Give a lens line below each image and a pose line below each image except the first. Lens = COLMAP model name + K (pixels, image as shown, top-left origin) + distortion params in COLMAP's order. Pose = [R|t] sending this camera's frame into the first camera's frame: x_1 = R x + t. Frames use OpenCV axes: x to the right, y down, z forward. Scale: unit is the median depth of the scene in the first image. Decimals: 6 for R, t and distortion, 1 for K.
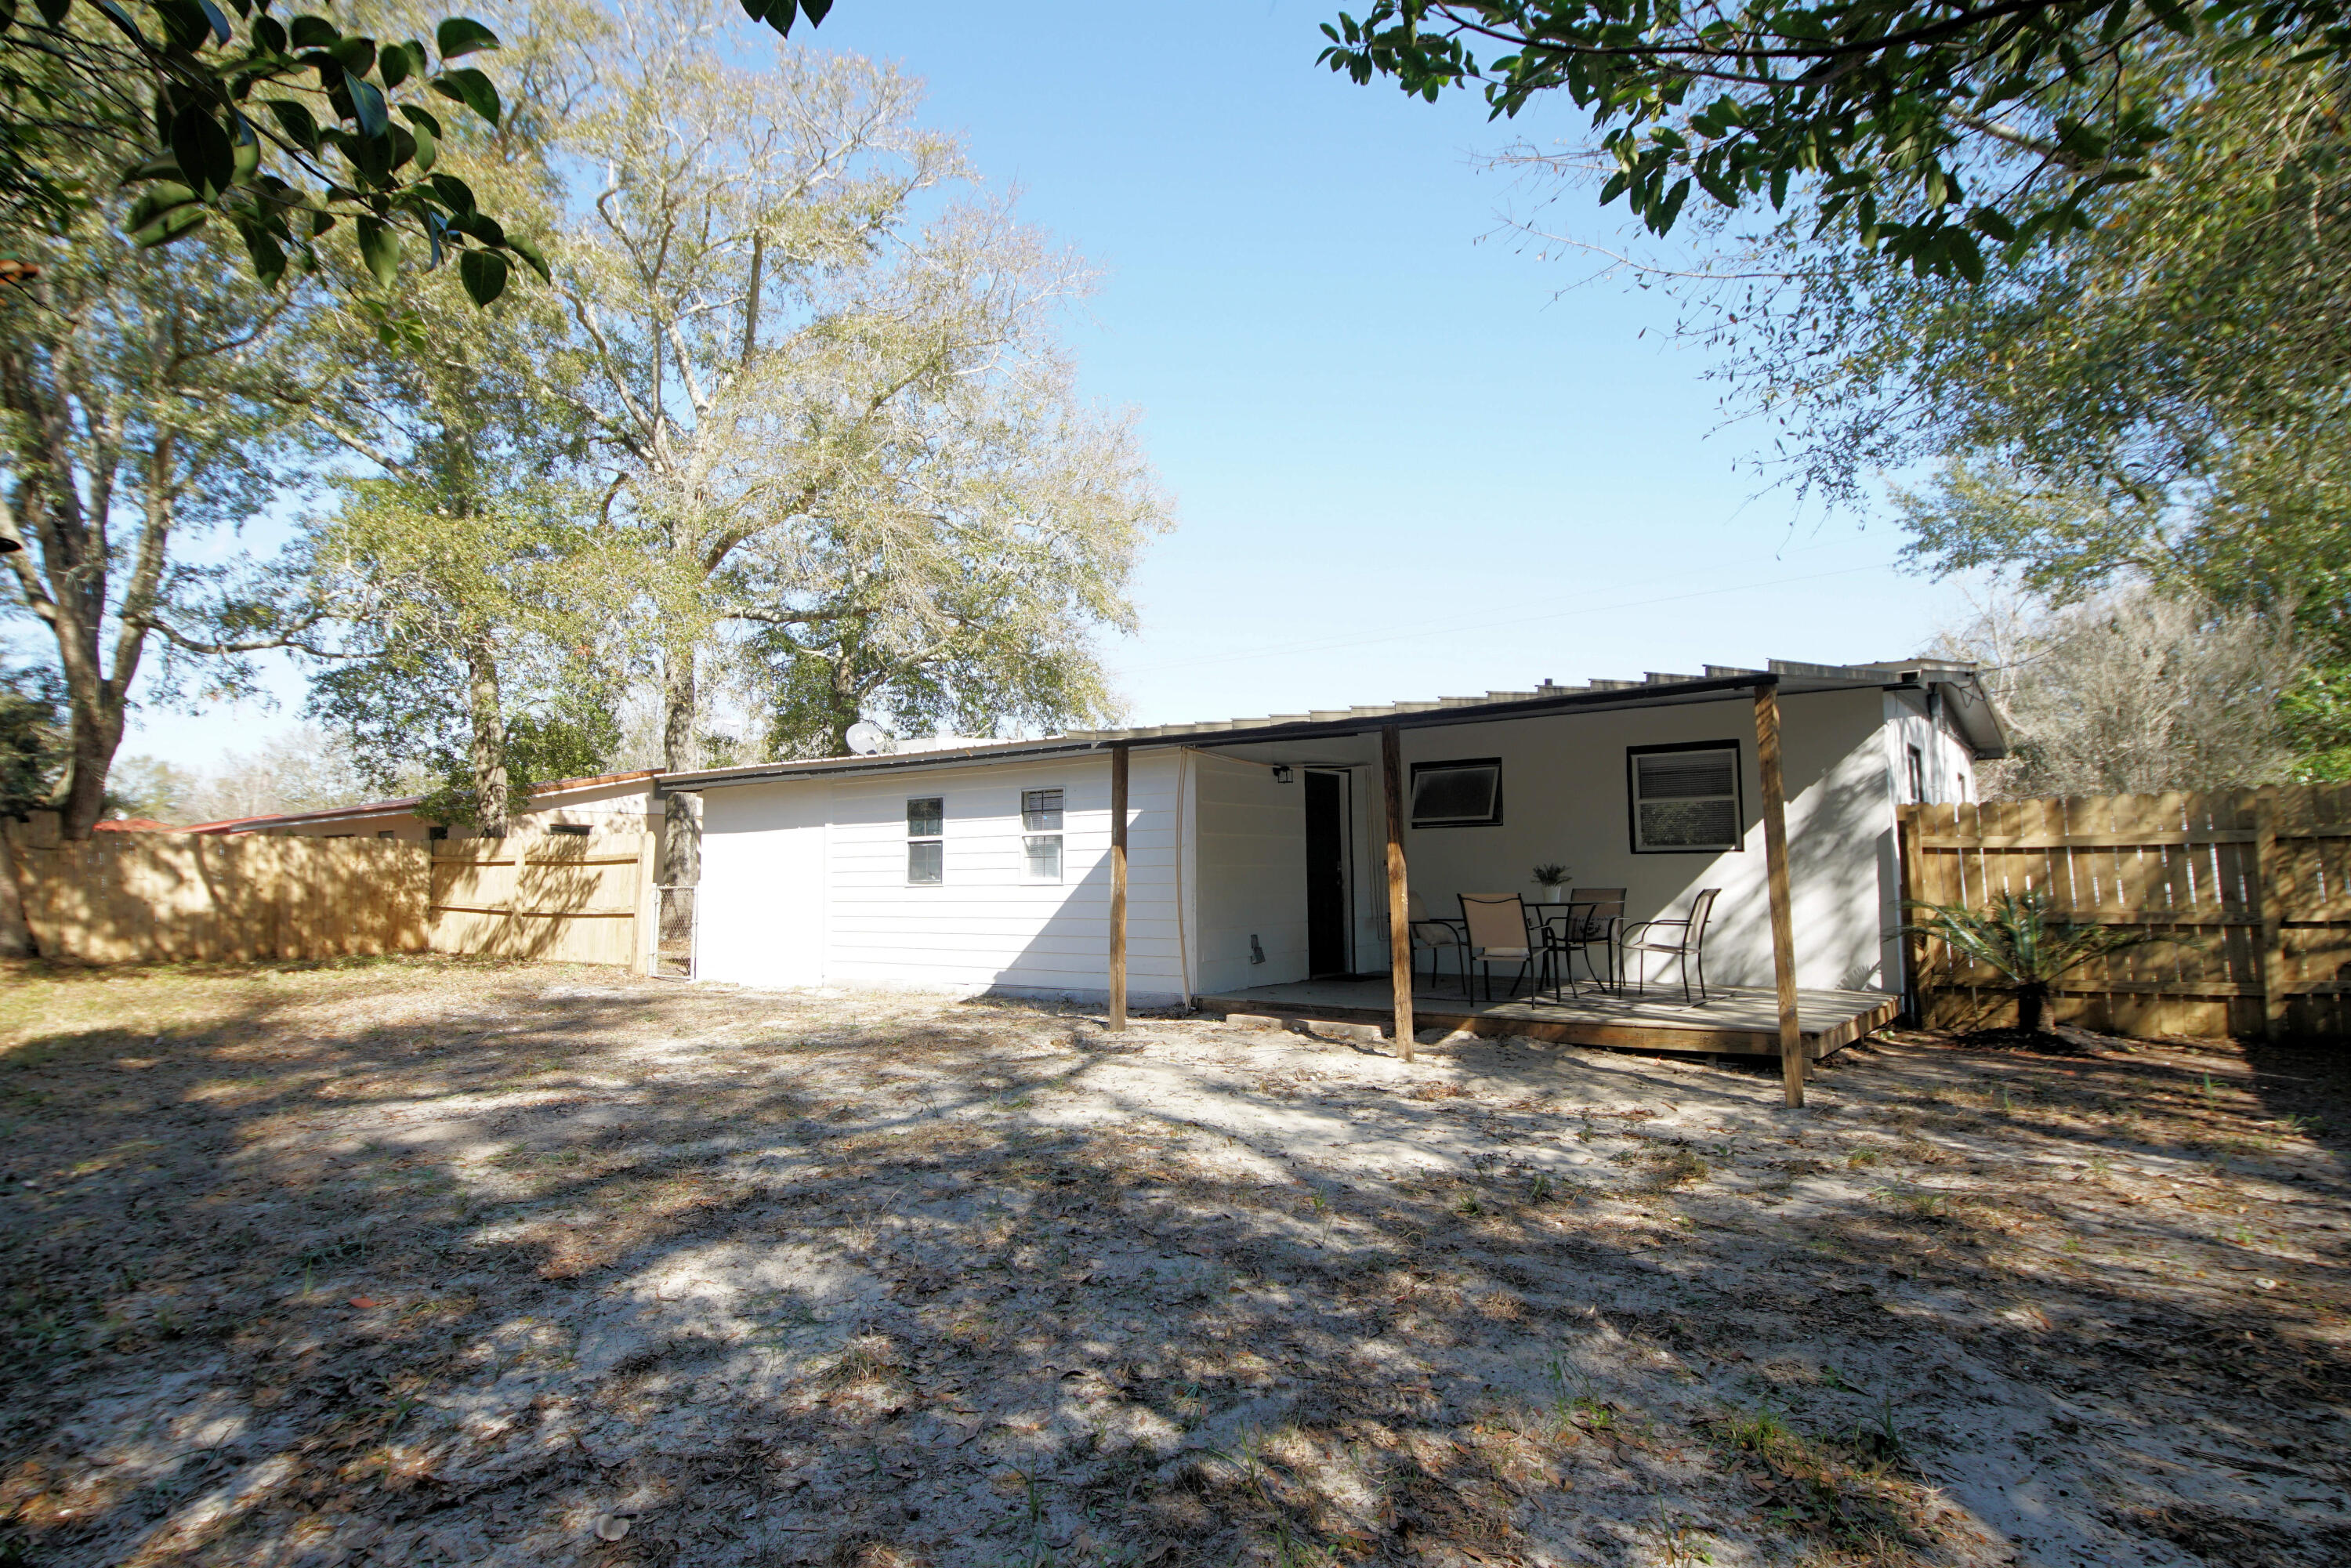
lens RADIAL K [[1277.7, 0, 1179.8], [0, 1277.7, 748.1], [0, 0, 1]] dist [0.028902, -0.032372]
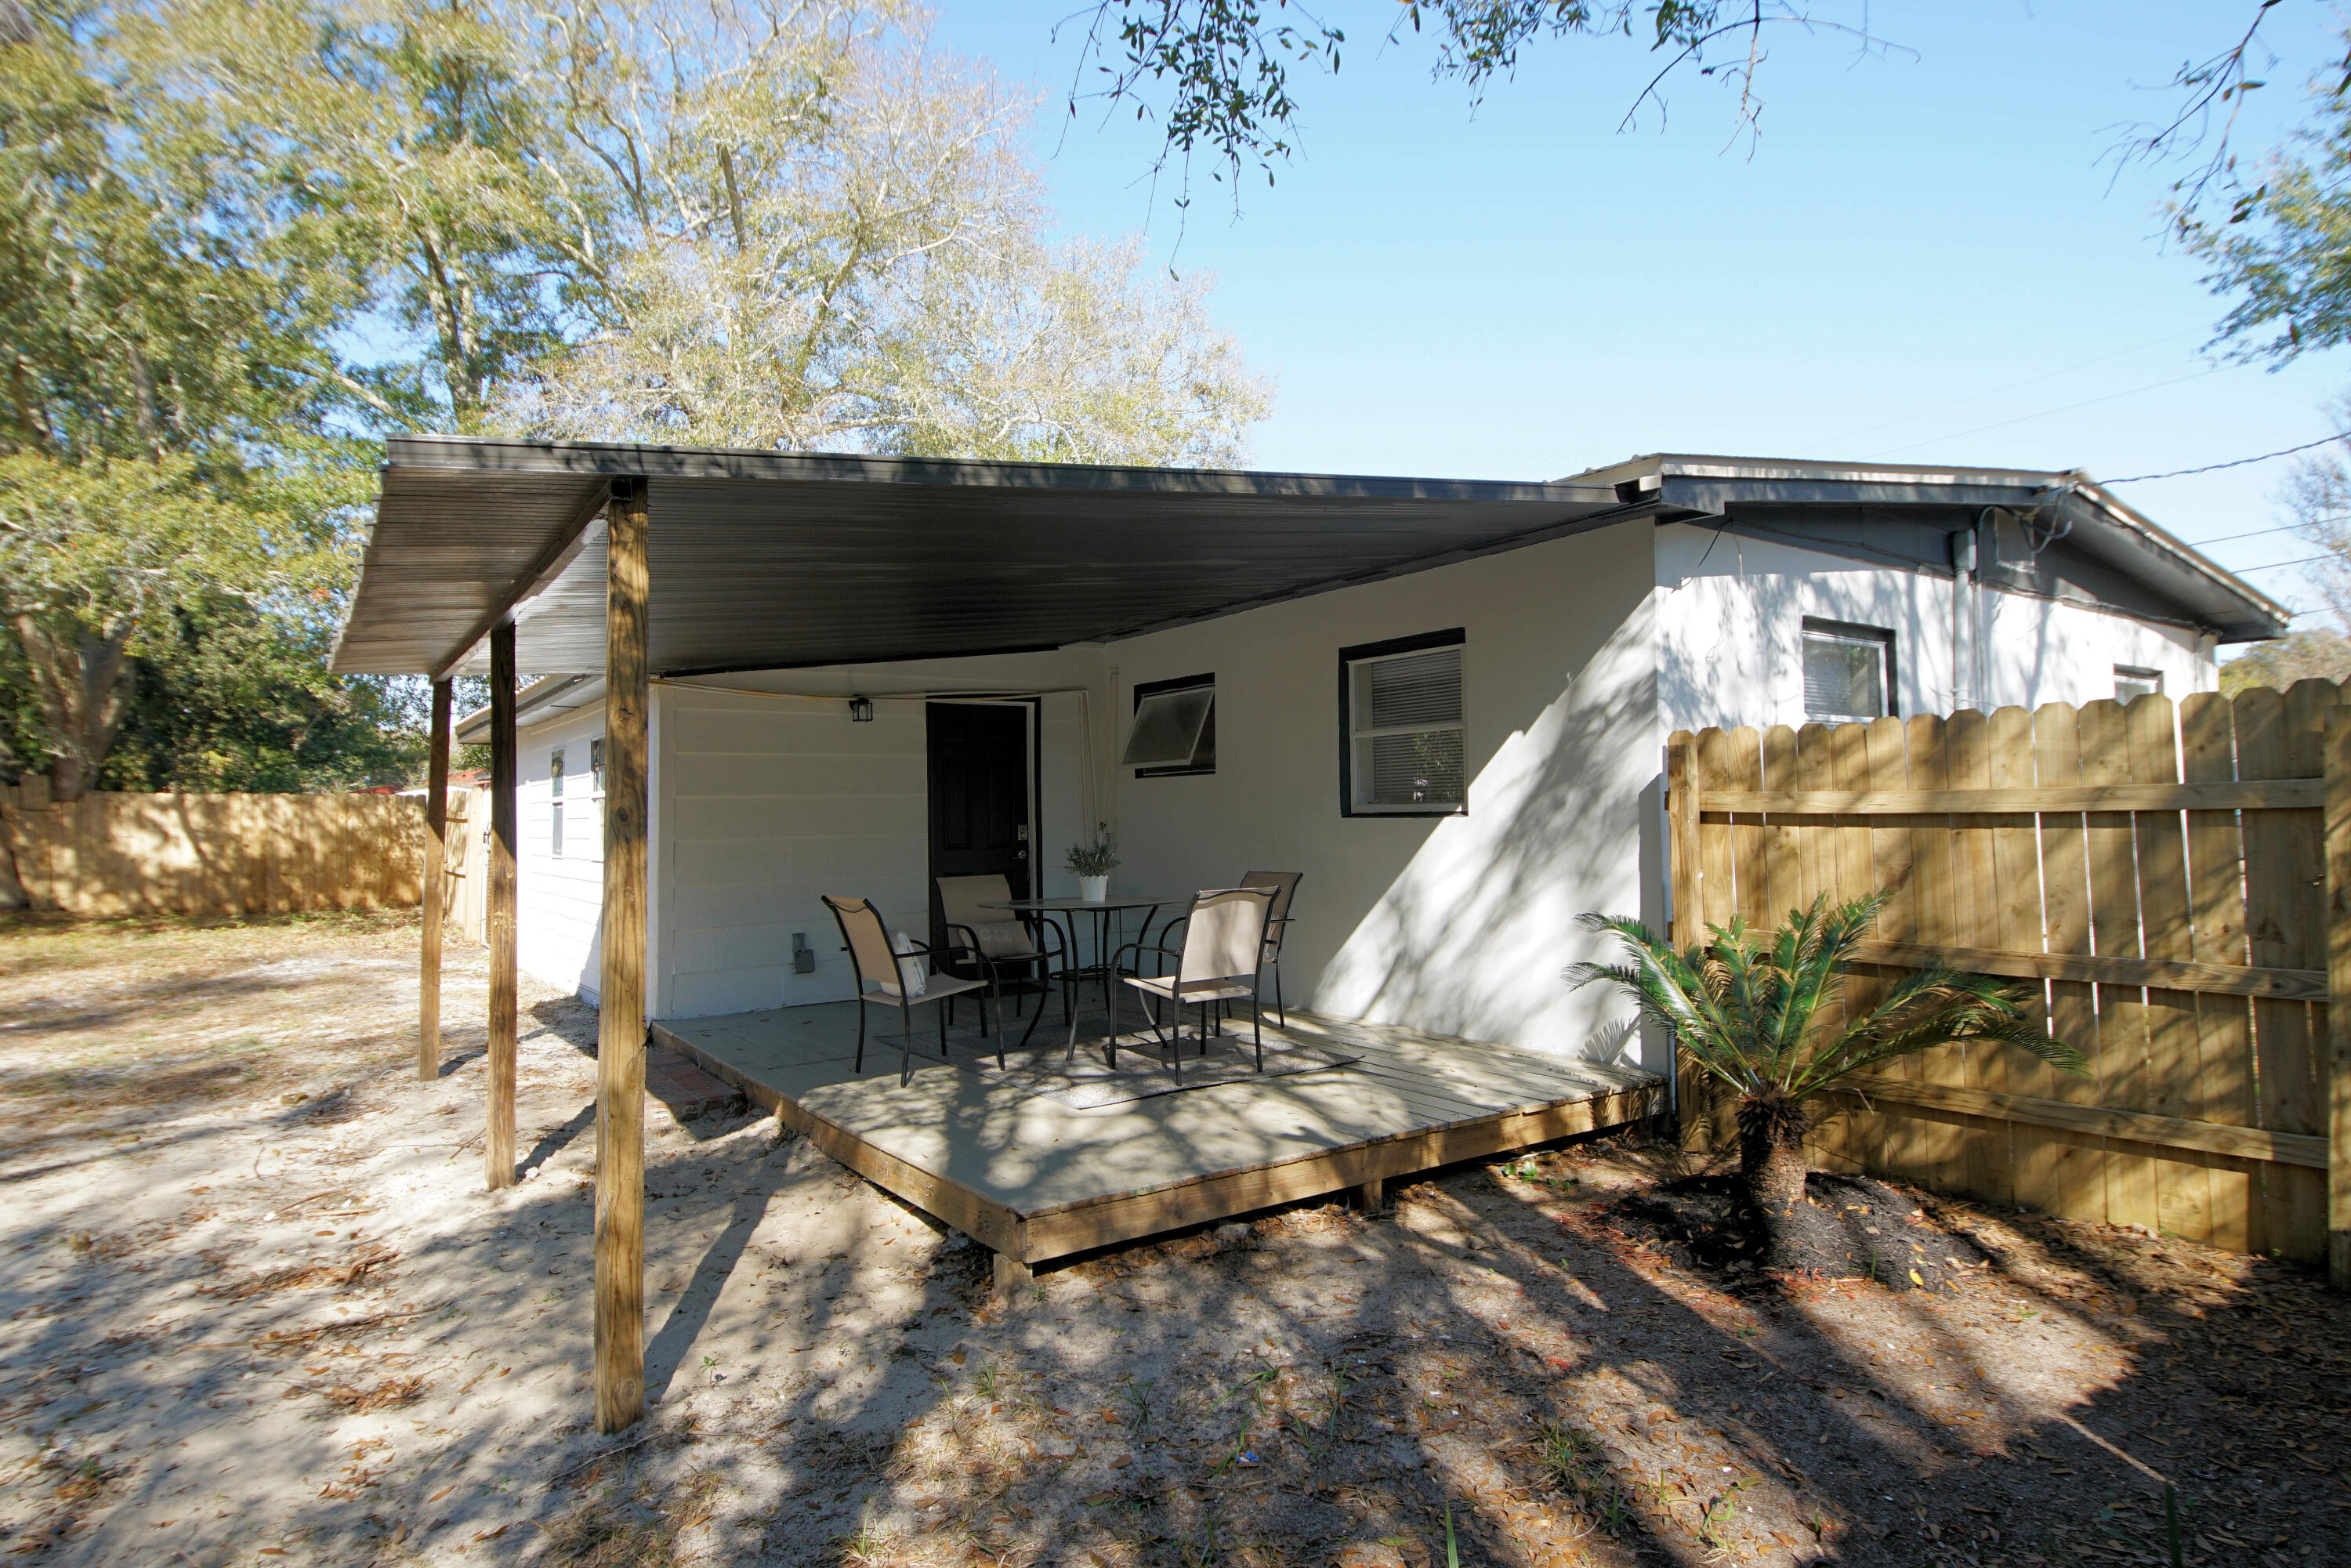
lens RADIAL K [[1284.3, 0, 1158.0], [0, 1284.3, 770.7], [0, 0, 1]] dist [0.038571, -0.032011]
pose [[0.954039, -0.016794, -0.299210, 0.381747], [0.038667, 0.996981, 0.067333, 0.010902], [0.297176, -0.075808, 0.951809, 0.307437]]
